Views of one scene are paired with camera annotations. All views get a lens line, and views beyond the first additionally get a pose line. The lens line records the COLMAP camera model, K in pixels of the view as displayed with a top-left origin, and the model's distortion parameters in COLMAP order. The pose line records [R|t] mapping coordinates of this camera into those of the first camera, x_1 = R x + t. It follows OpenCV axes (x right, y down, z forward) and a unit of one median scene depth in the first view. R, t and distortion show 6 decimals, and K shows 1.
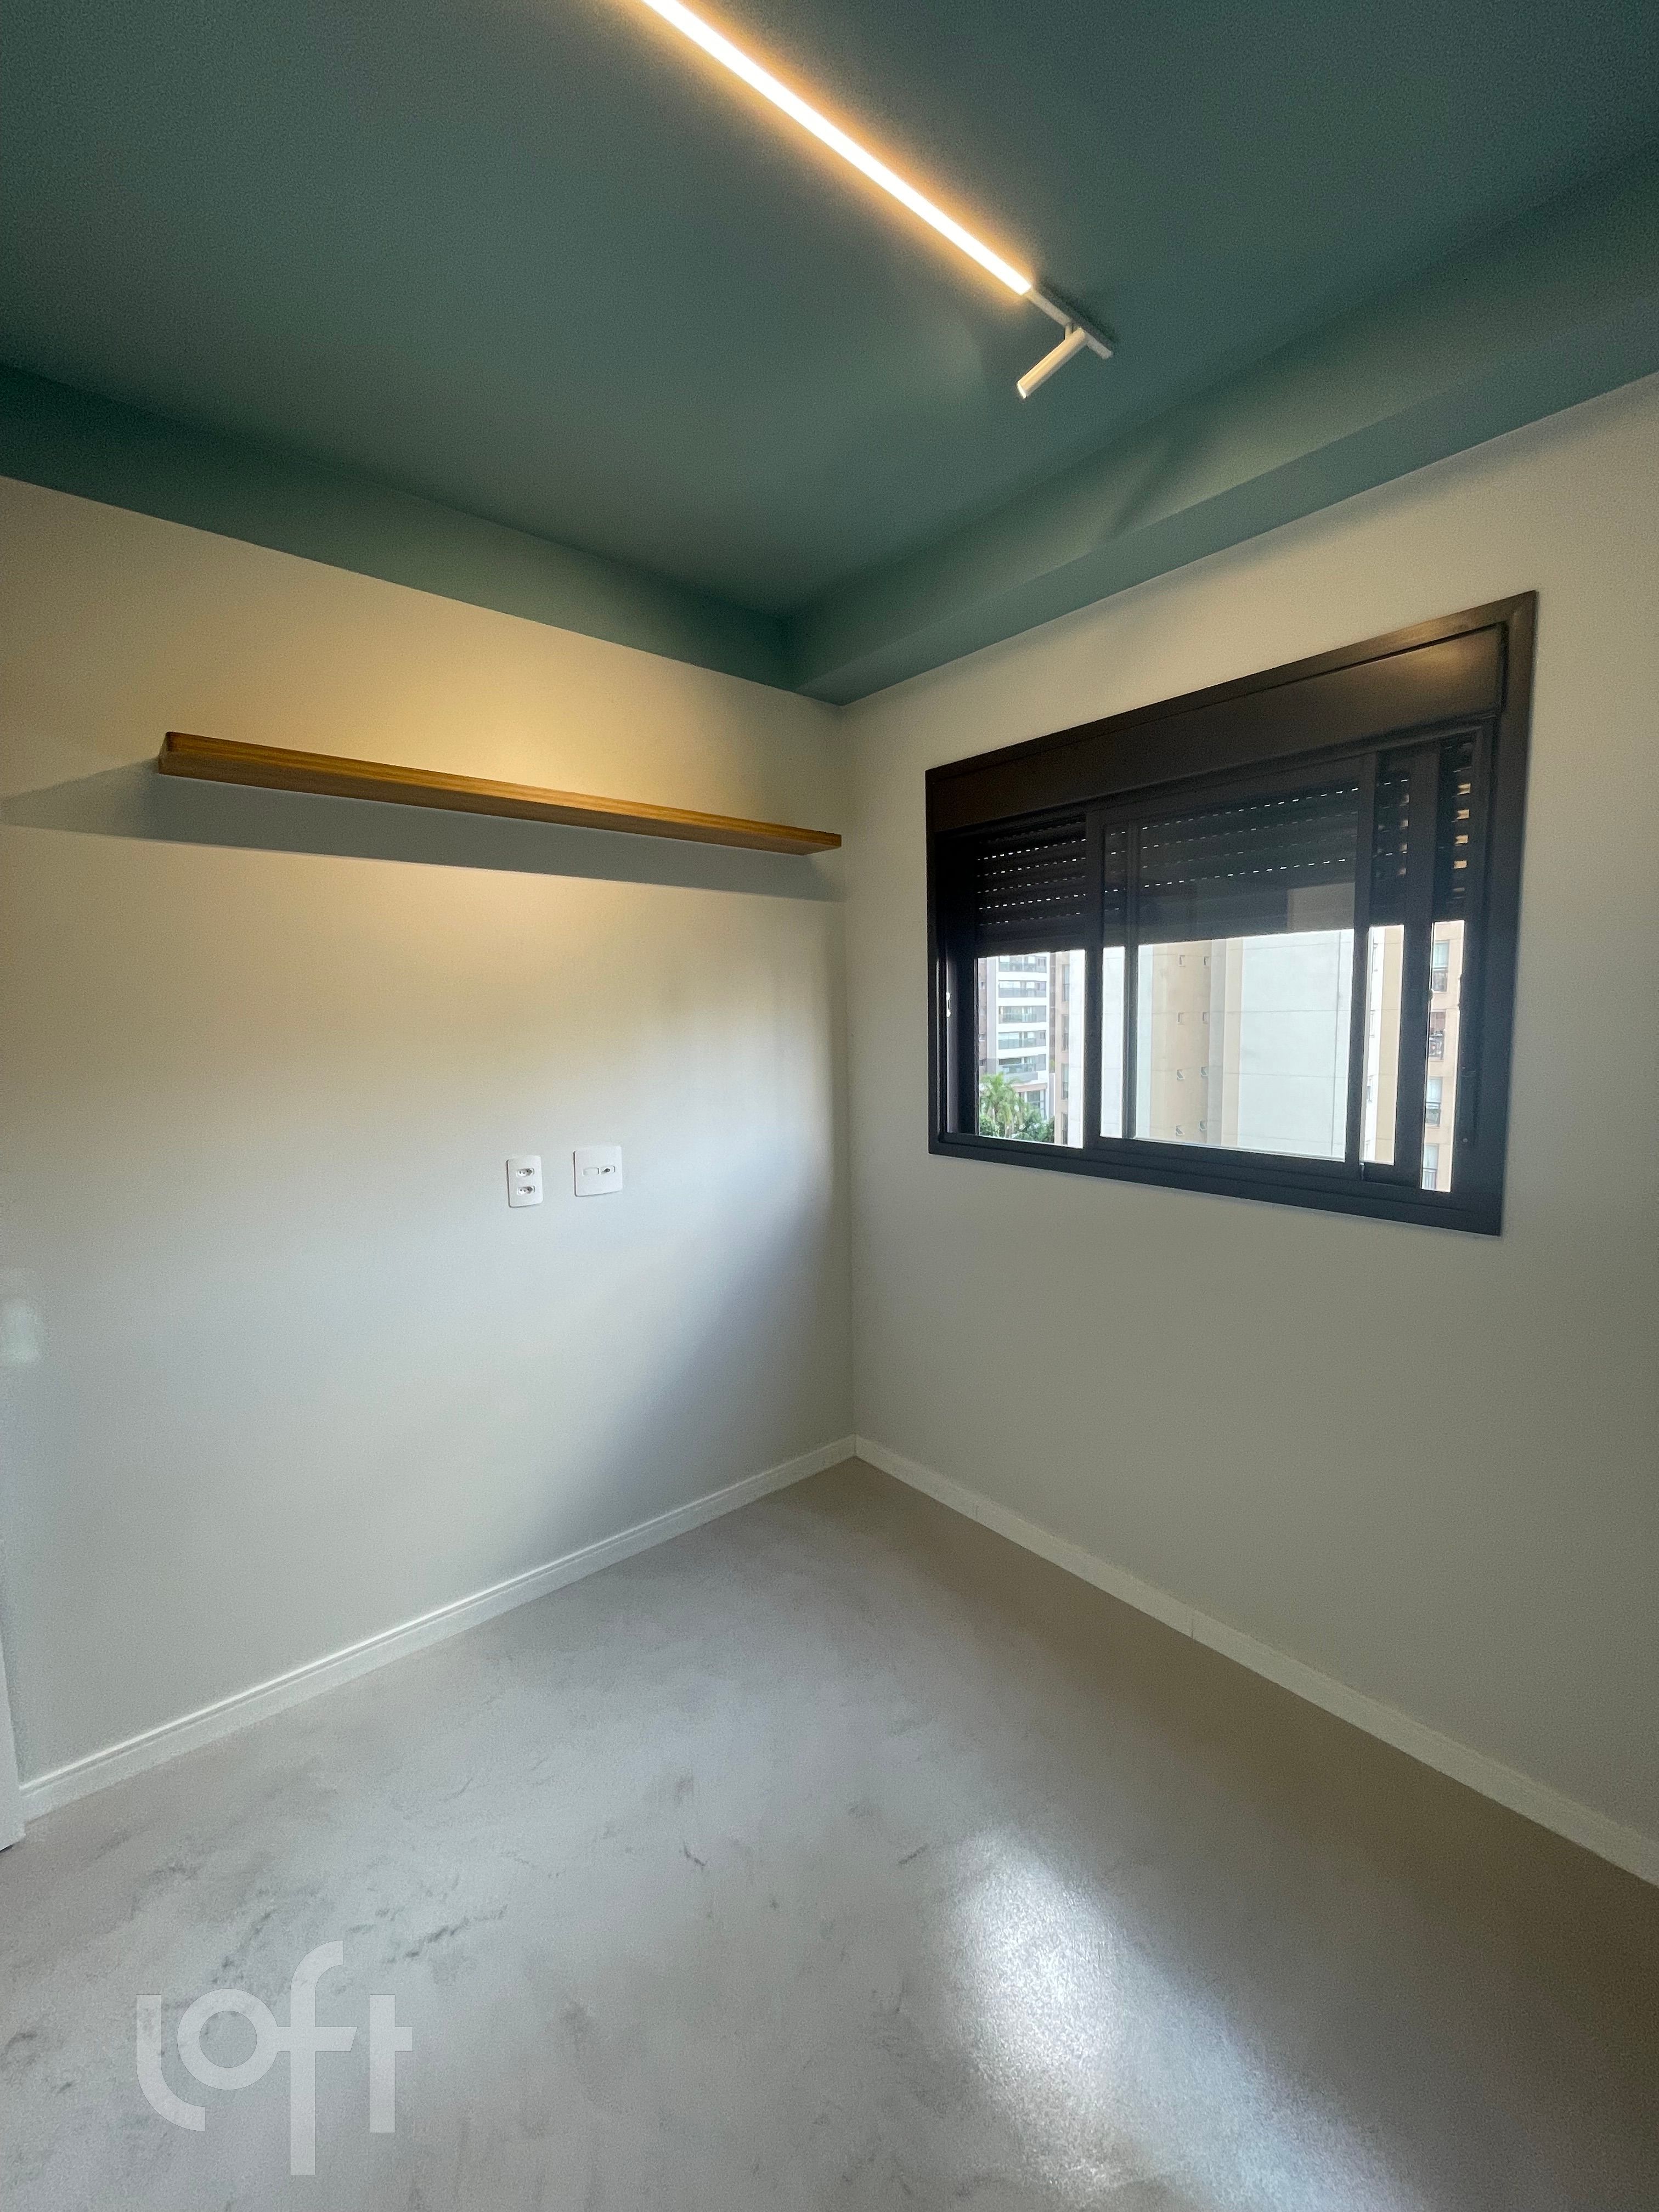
lens RADIAL K [[897.9, 0, 832.6], [0, 897.9, 1106.0], [0, 0, 1]] dist [0.000409, 0.000269]
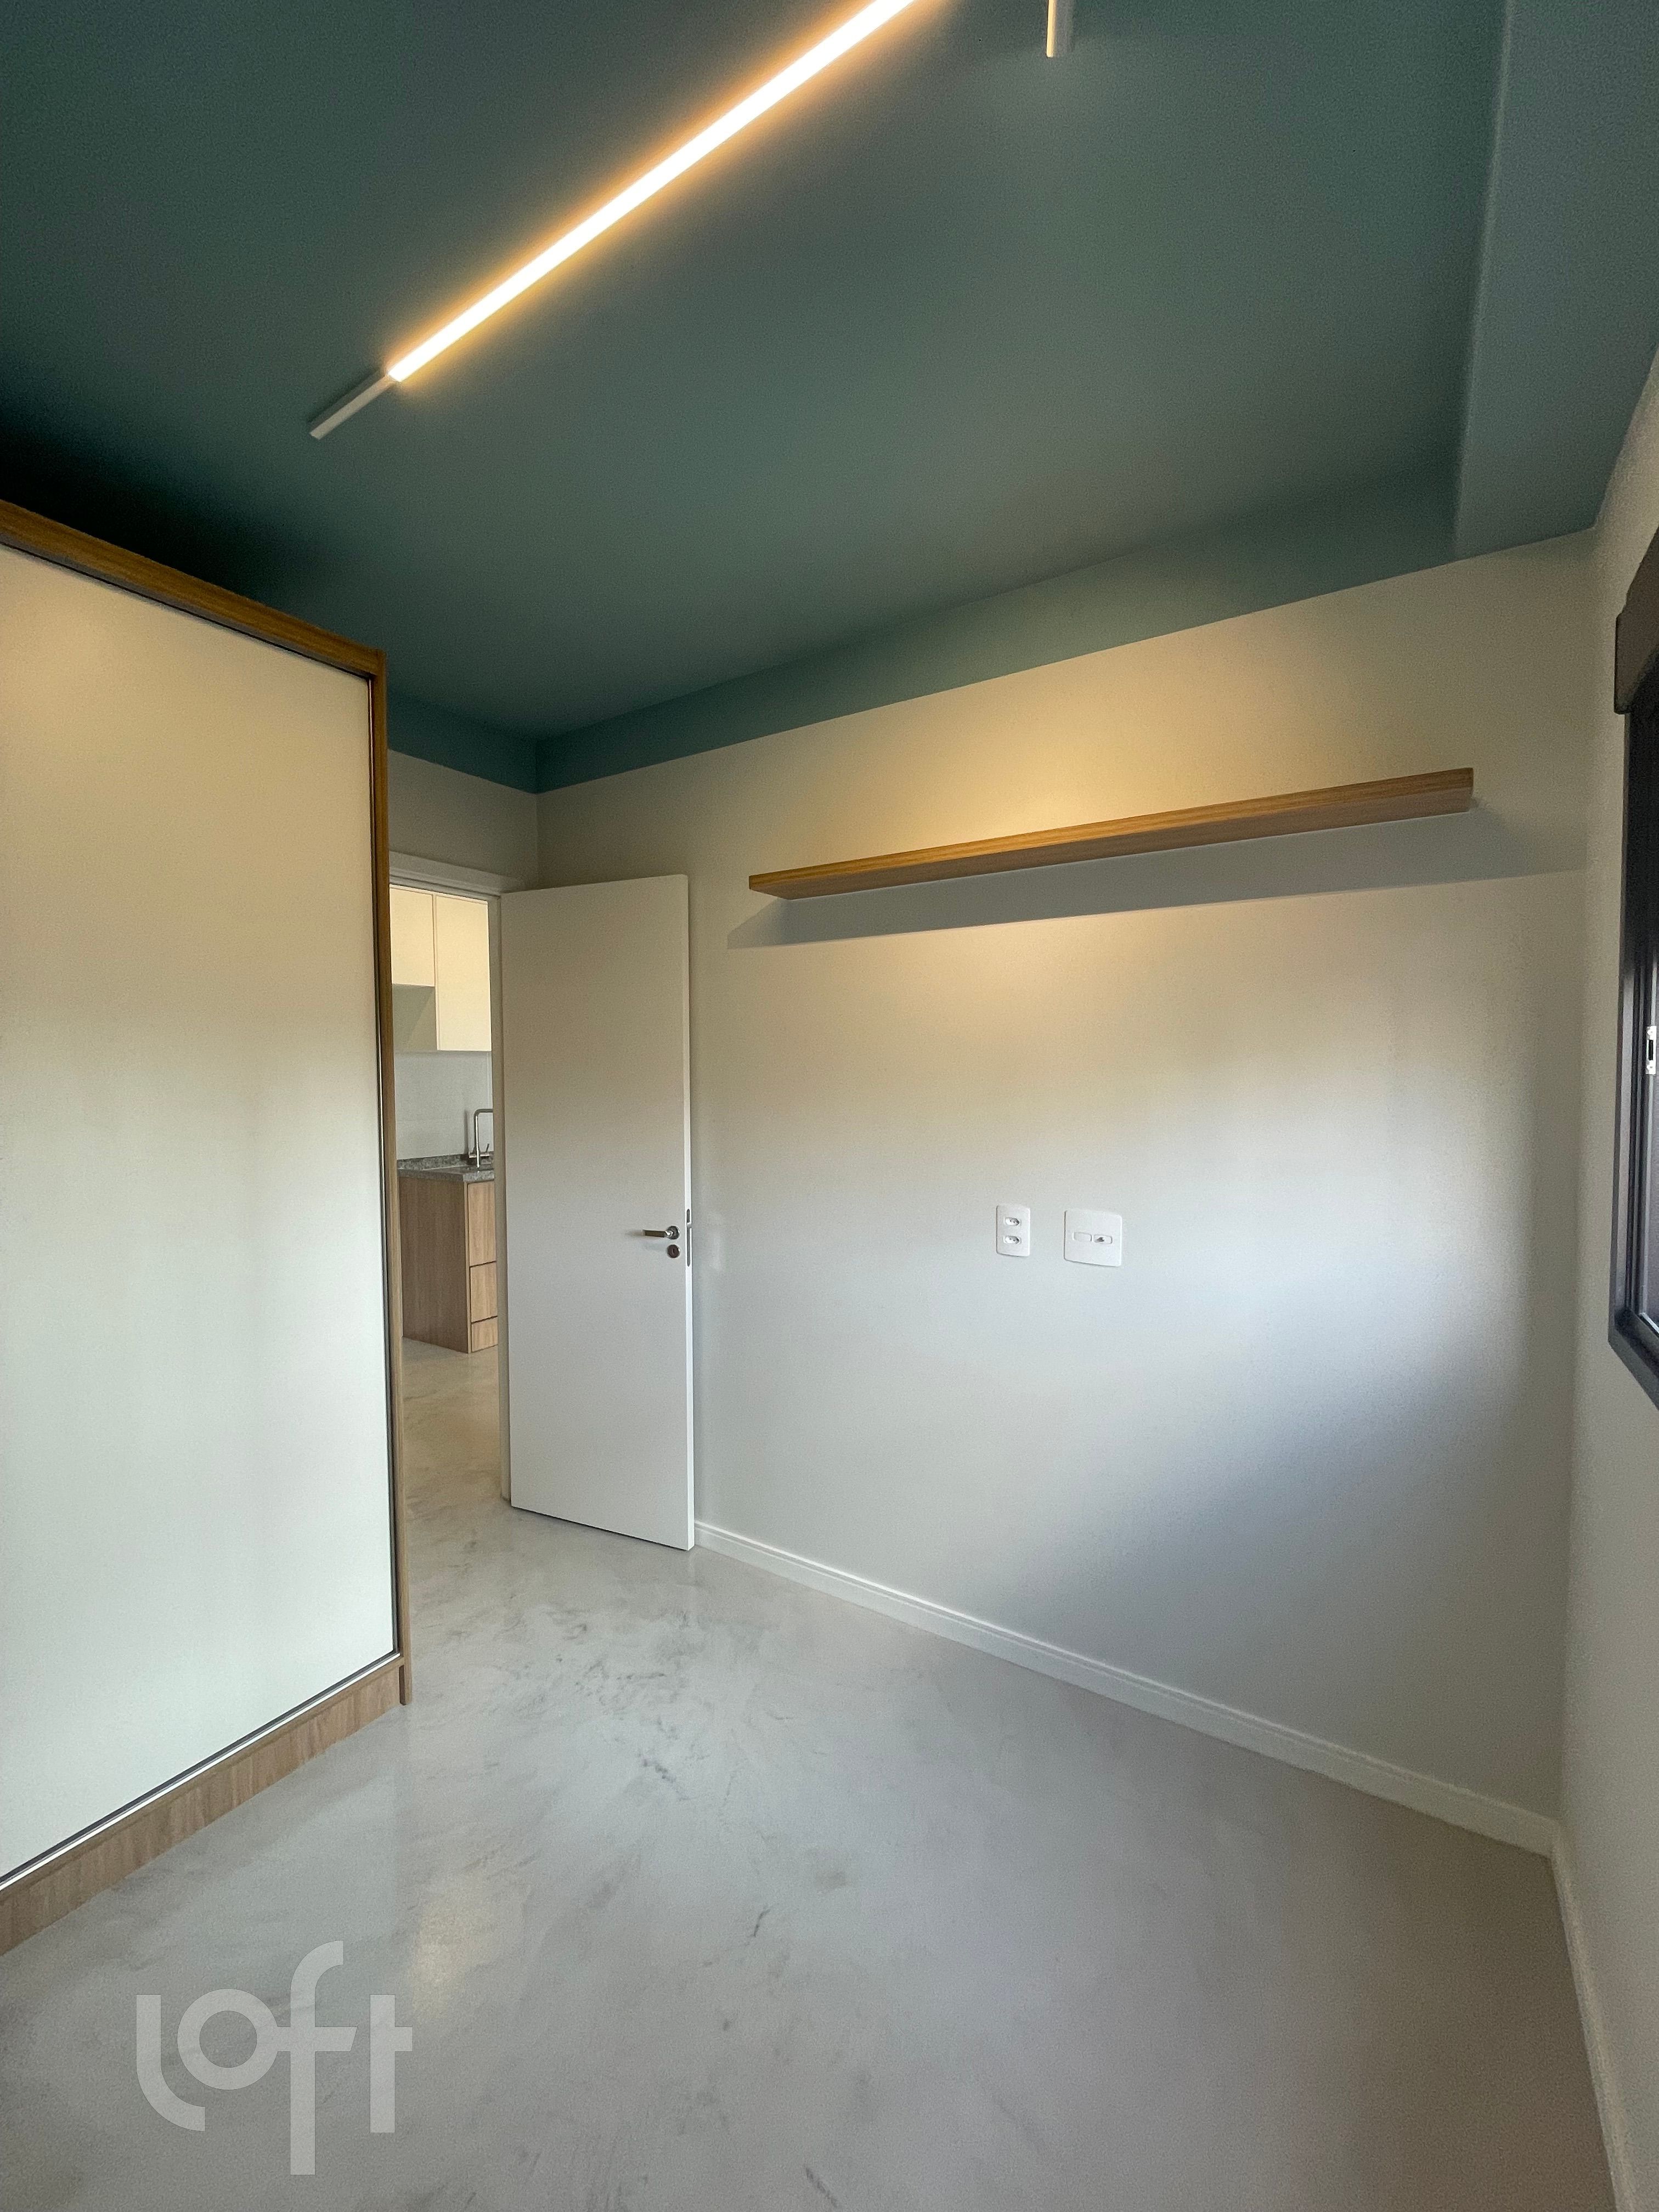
lens RADIAL K [[897.9, 0, 832.6], [0, 897.9, 1106.0], [0, 0, 1]] dist [0.000409, 0.000269]
pose [[0.296013, 0.055572, -0.953566, 0.537164], [-0.101018, 0.994529, 0.026601, -0.059473], [0.949827, 0.088453, 0.300007, 0.499201]]
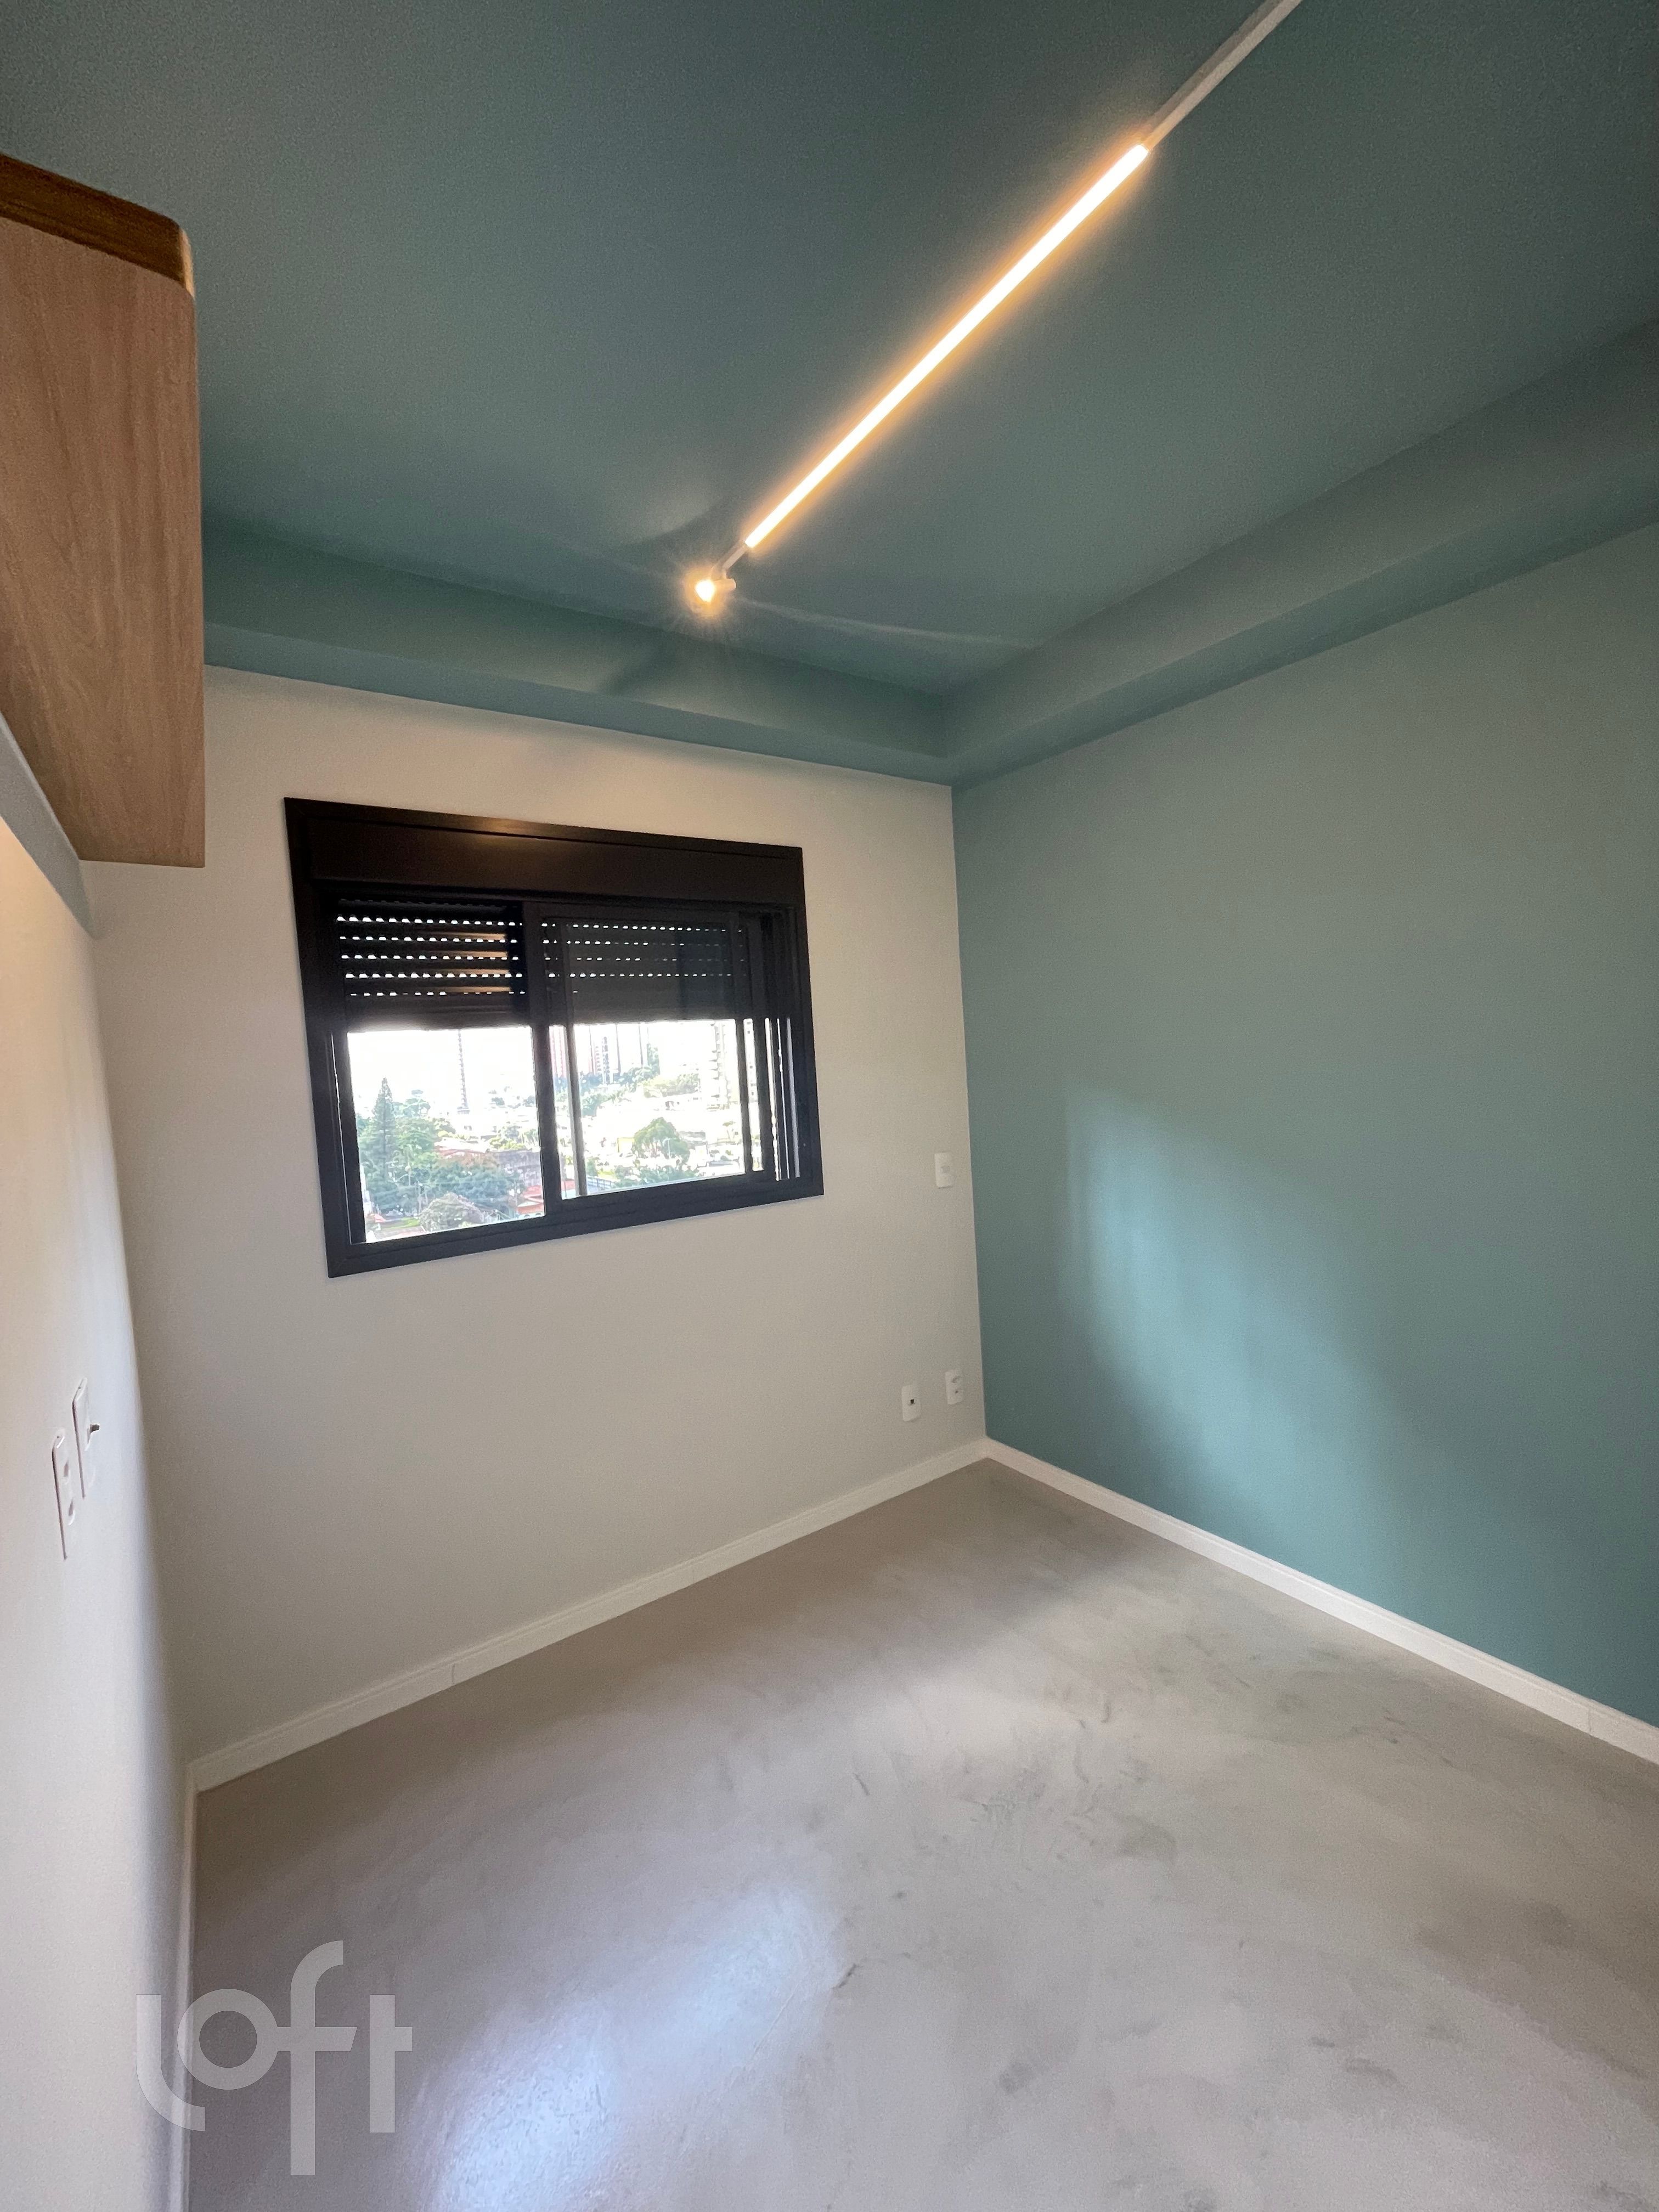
lens RADIAL K [[897.9, 0, 832.6], [0, 897.9, 1106.0], [0, 0, 1]] dist [0.000409, 0.000269]
pose [[0.098291, -0.041134, 0.994307, -0.730733], [0.164493, 0.986073, 0.024533, -0.050018], [-0.981469, 0.161145, 0.103688, 0.549051]]
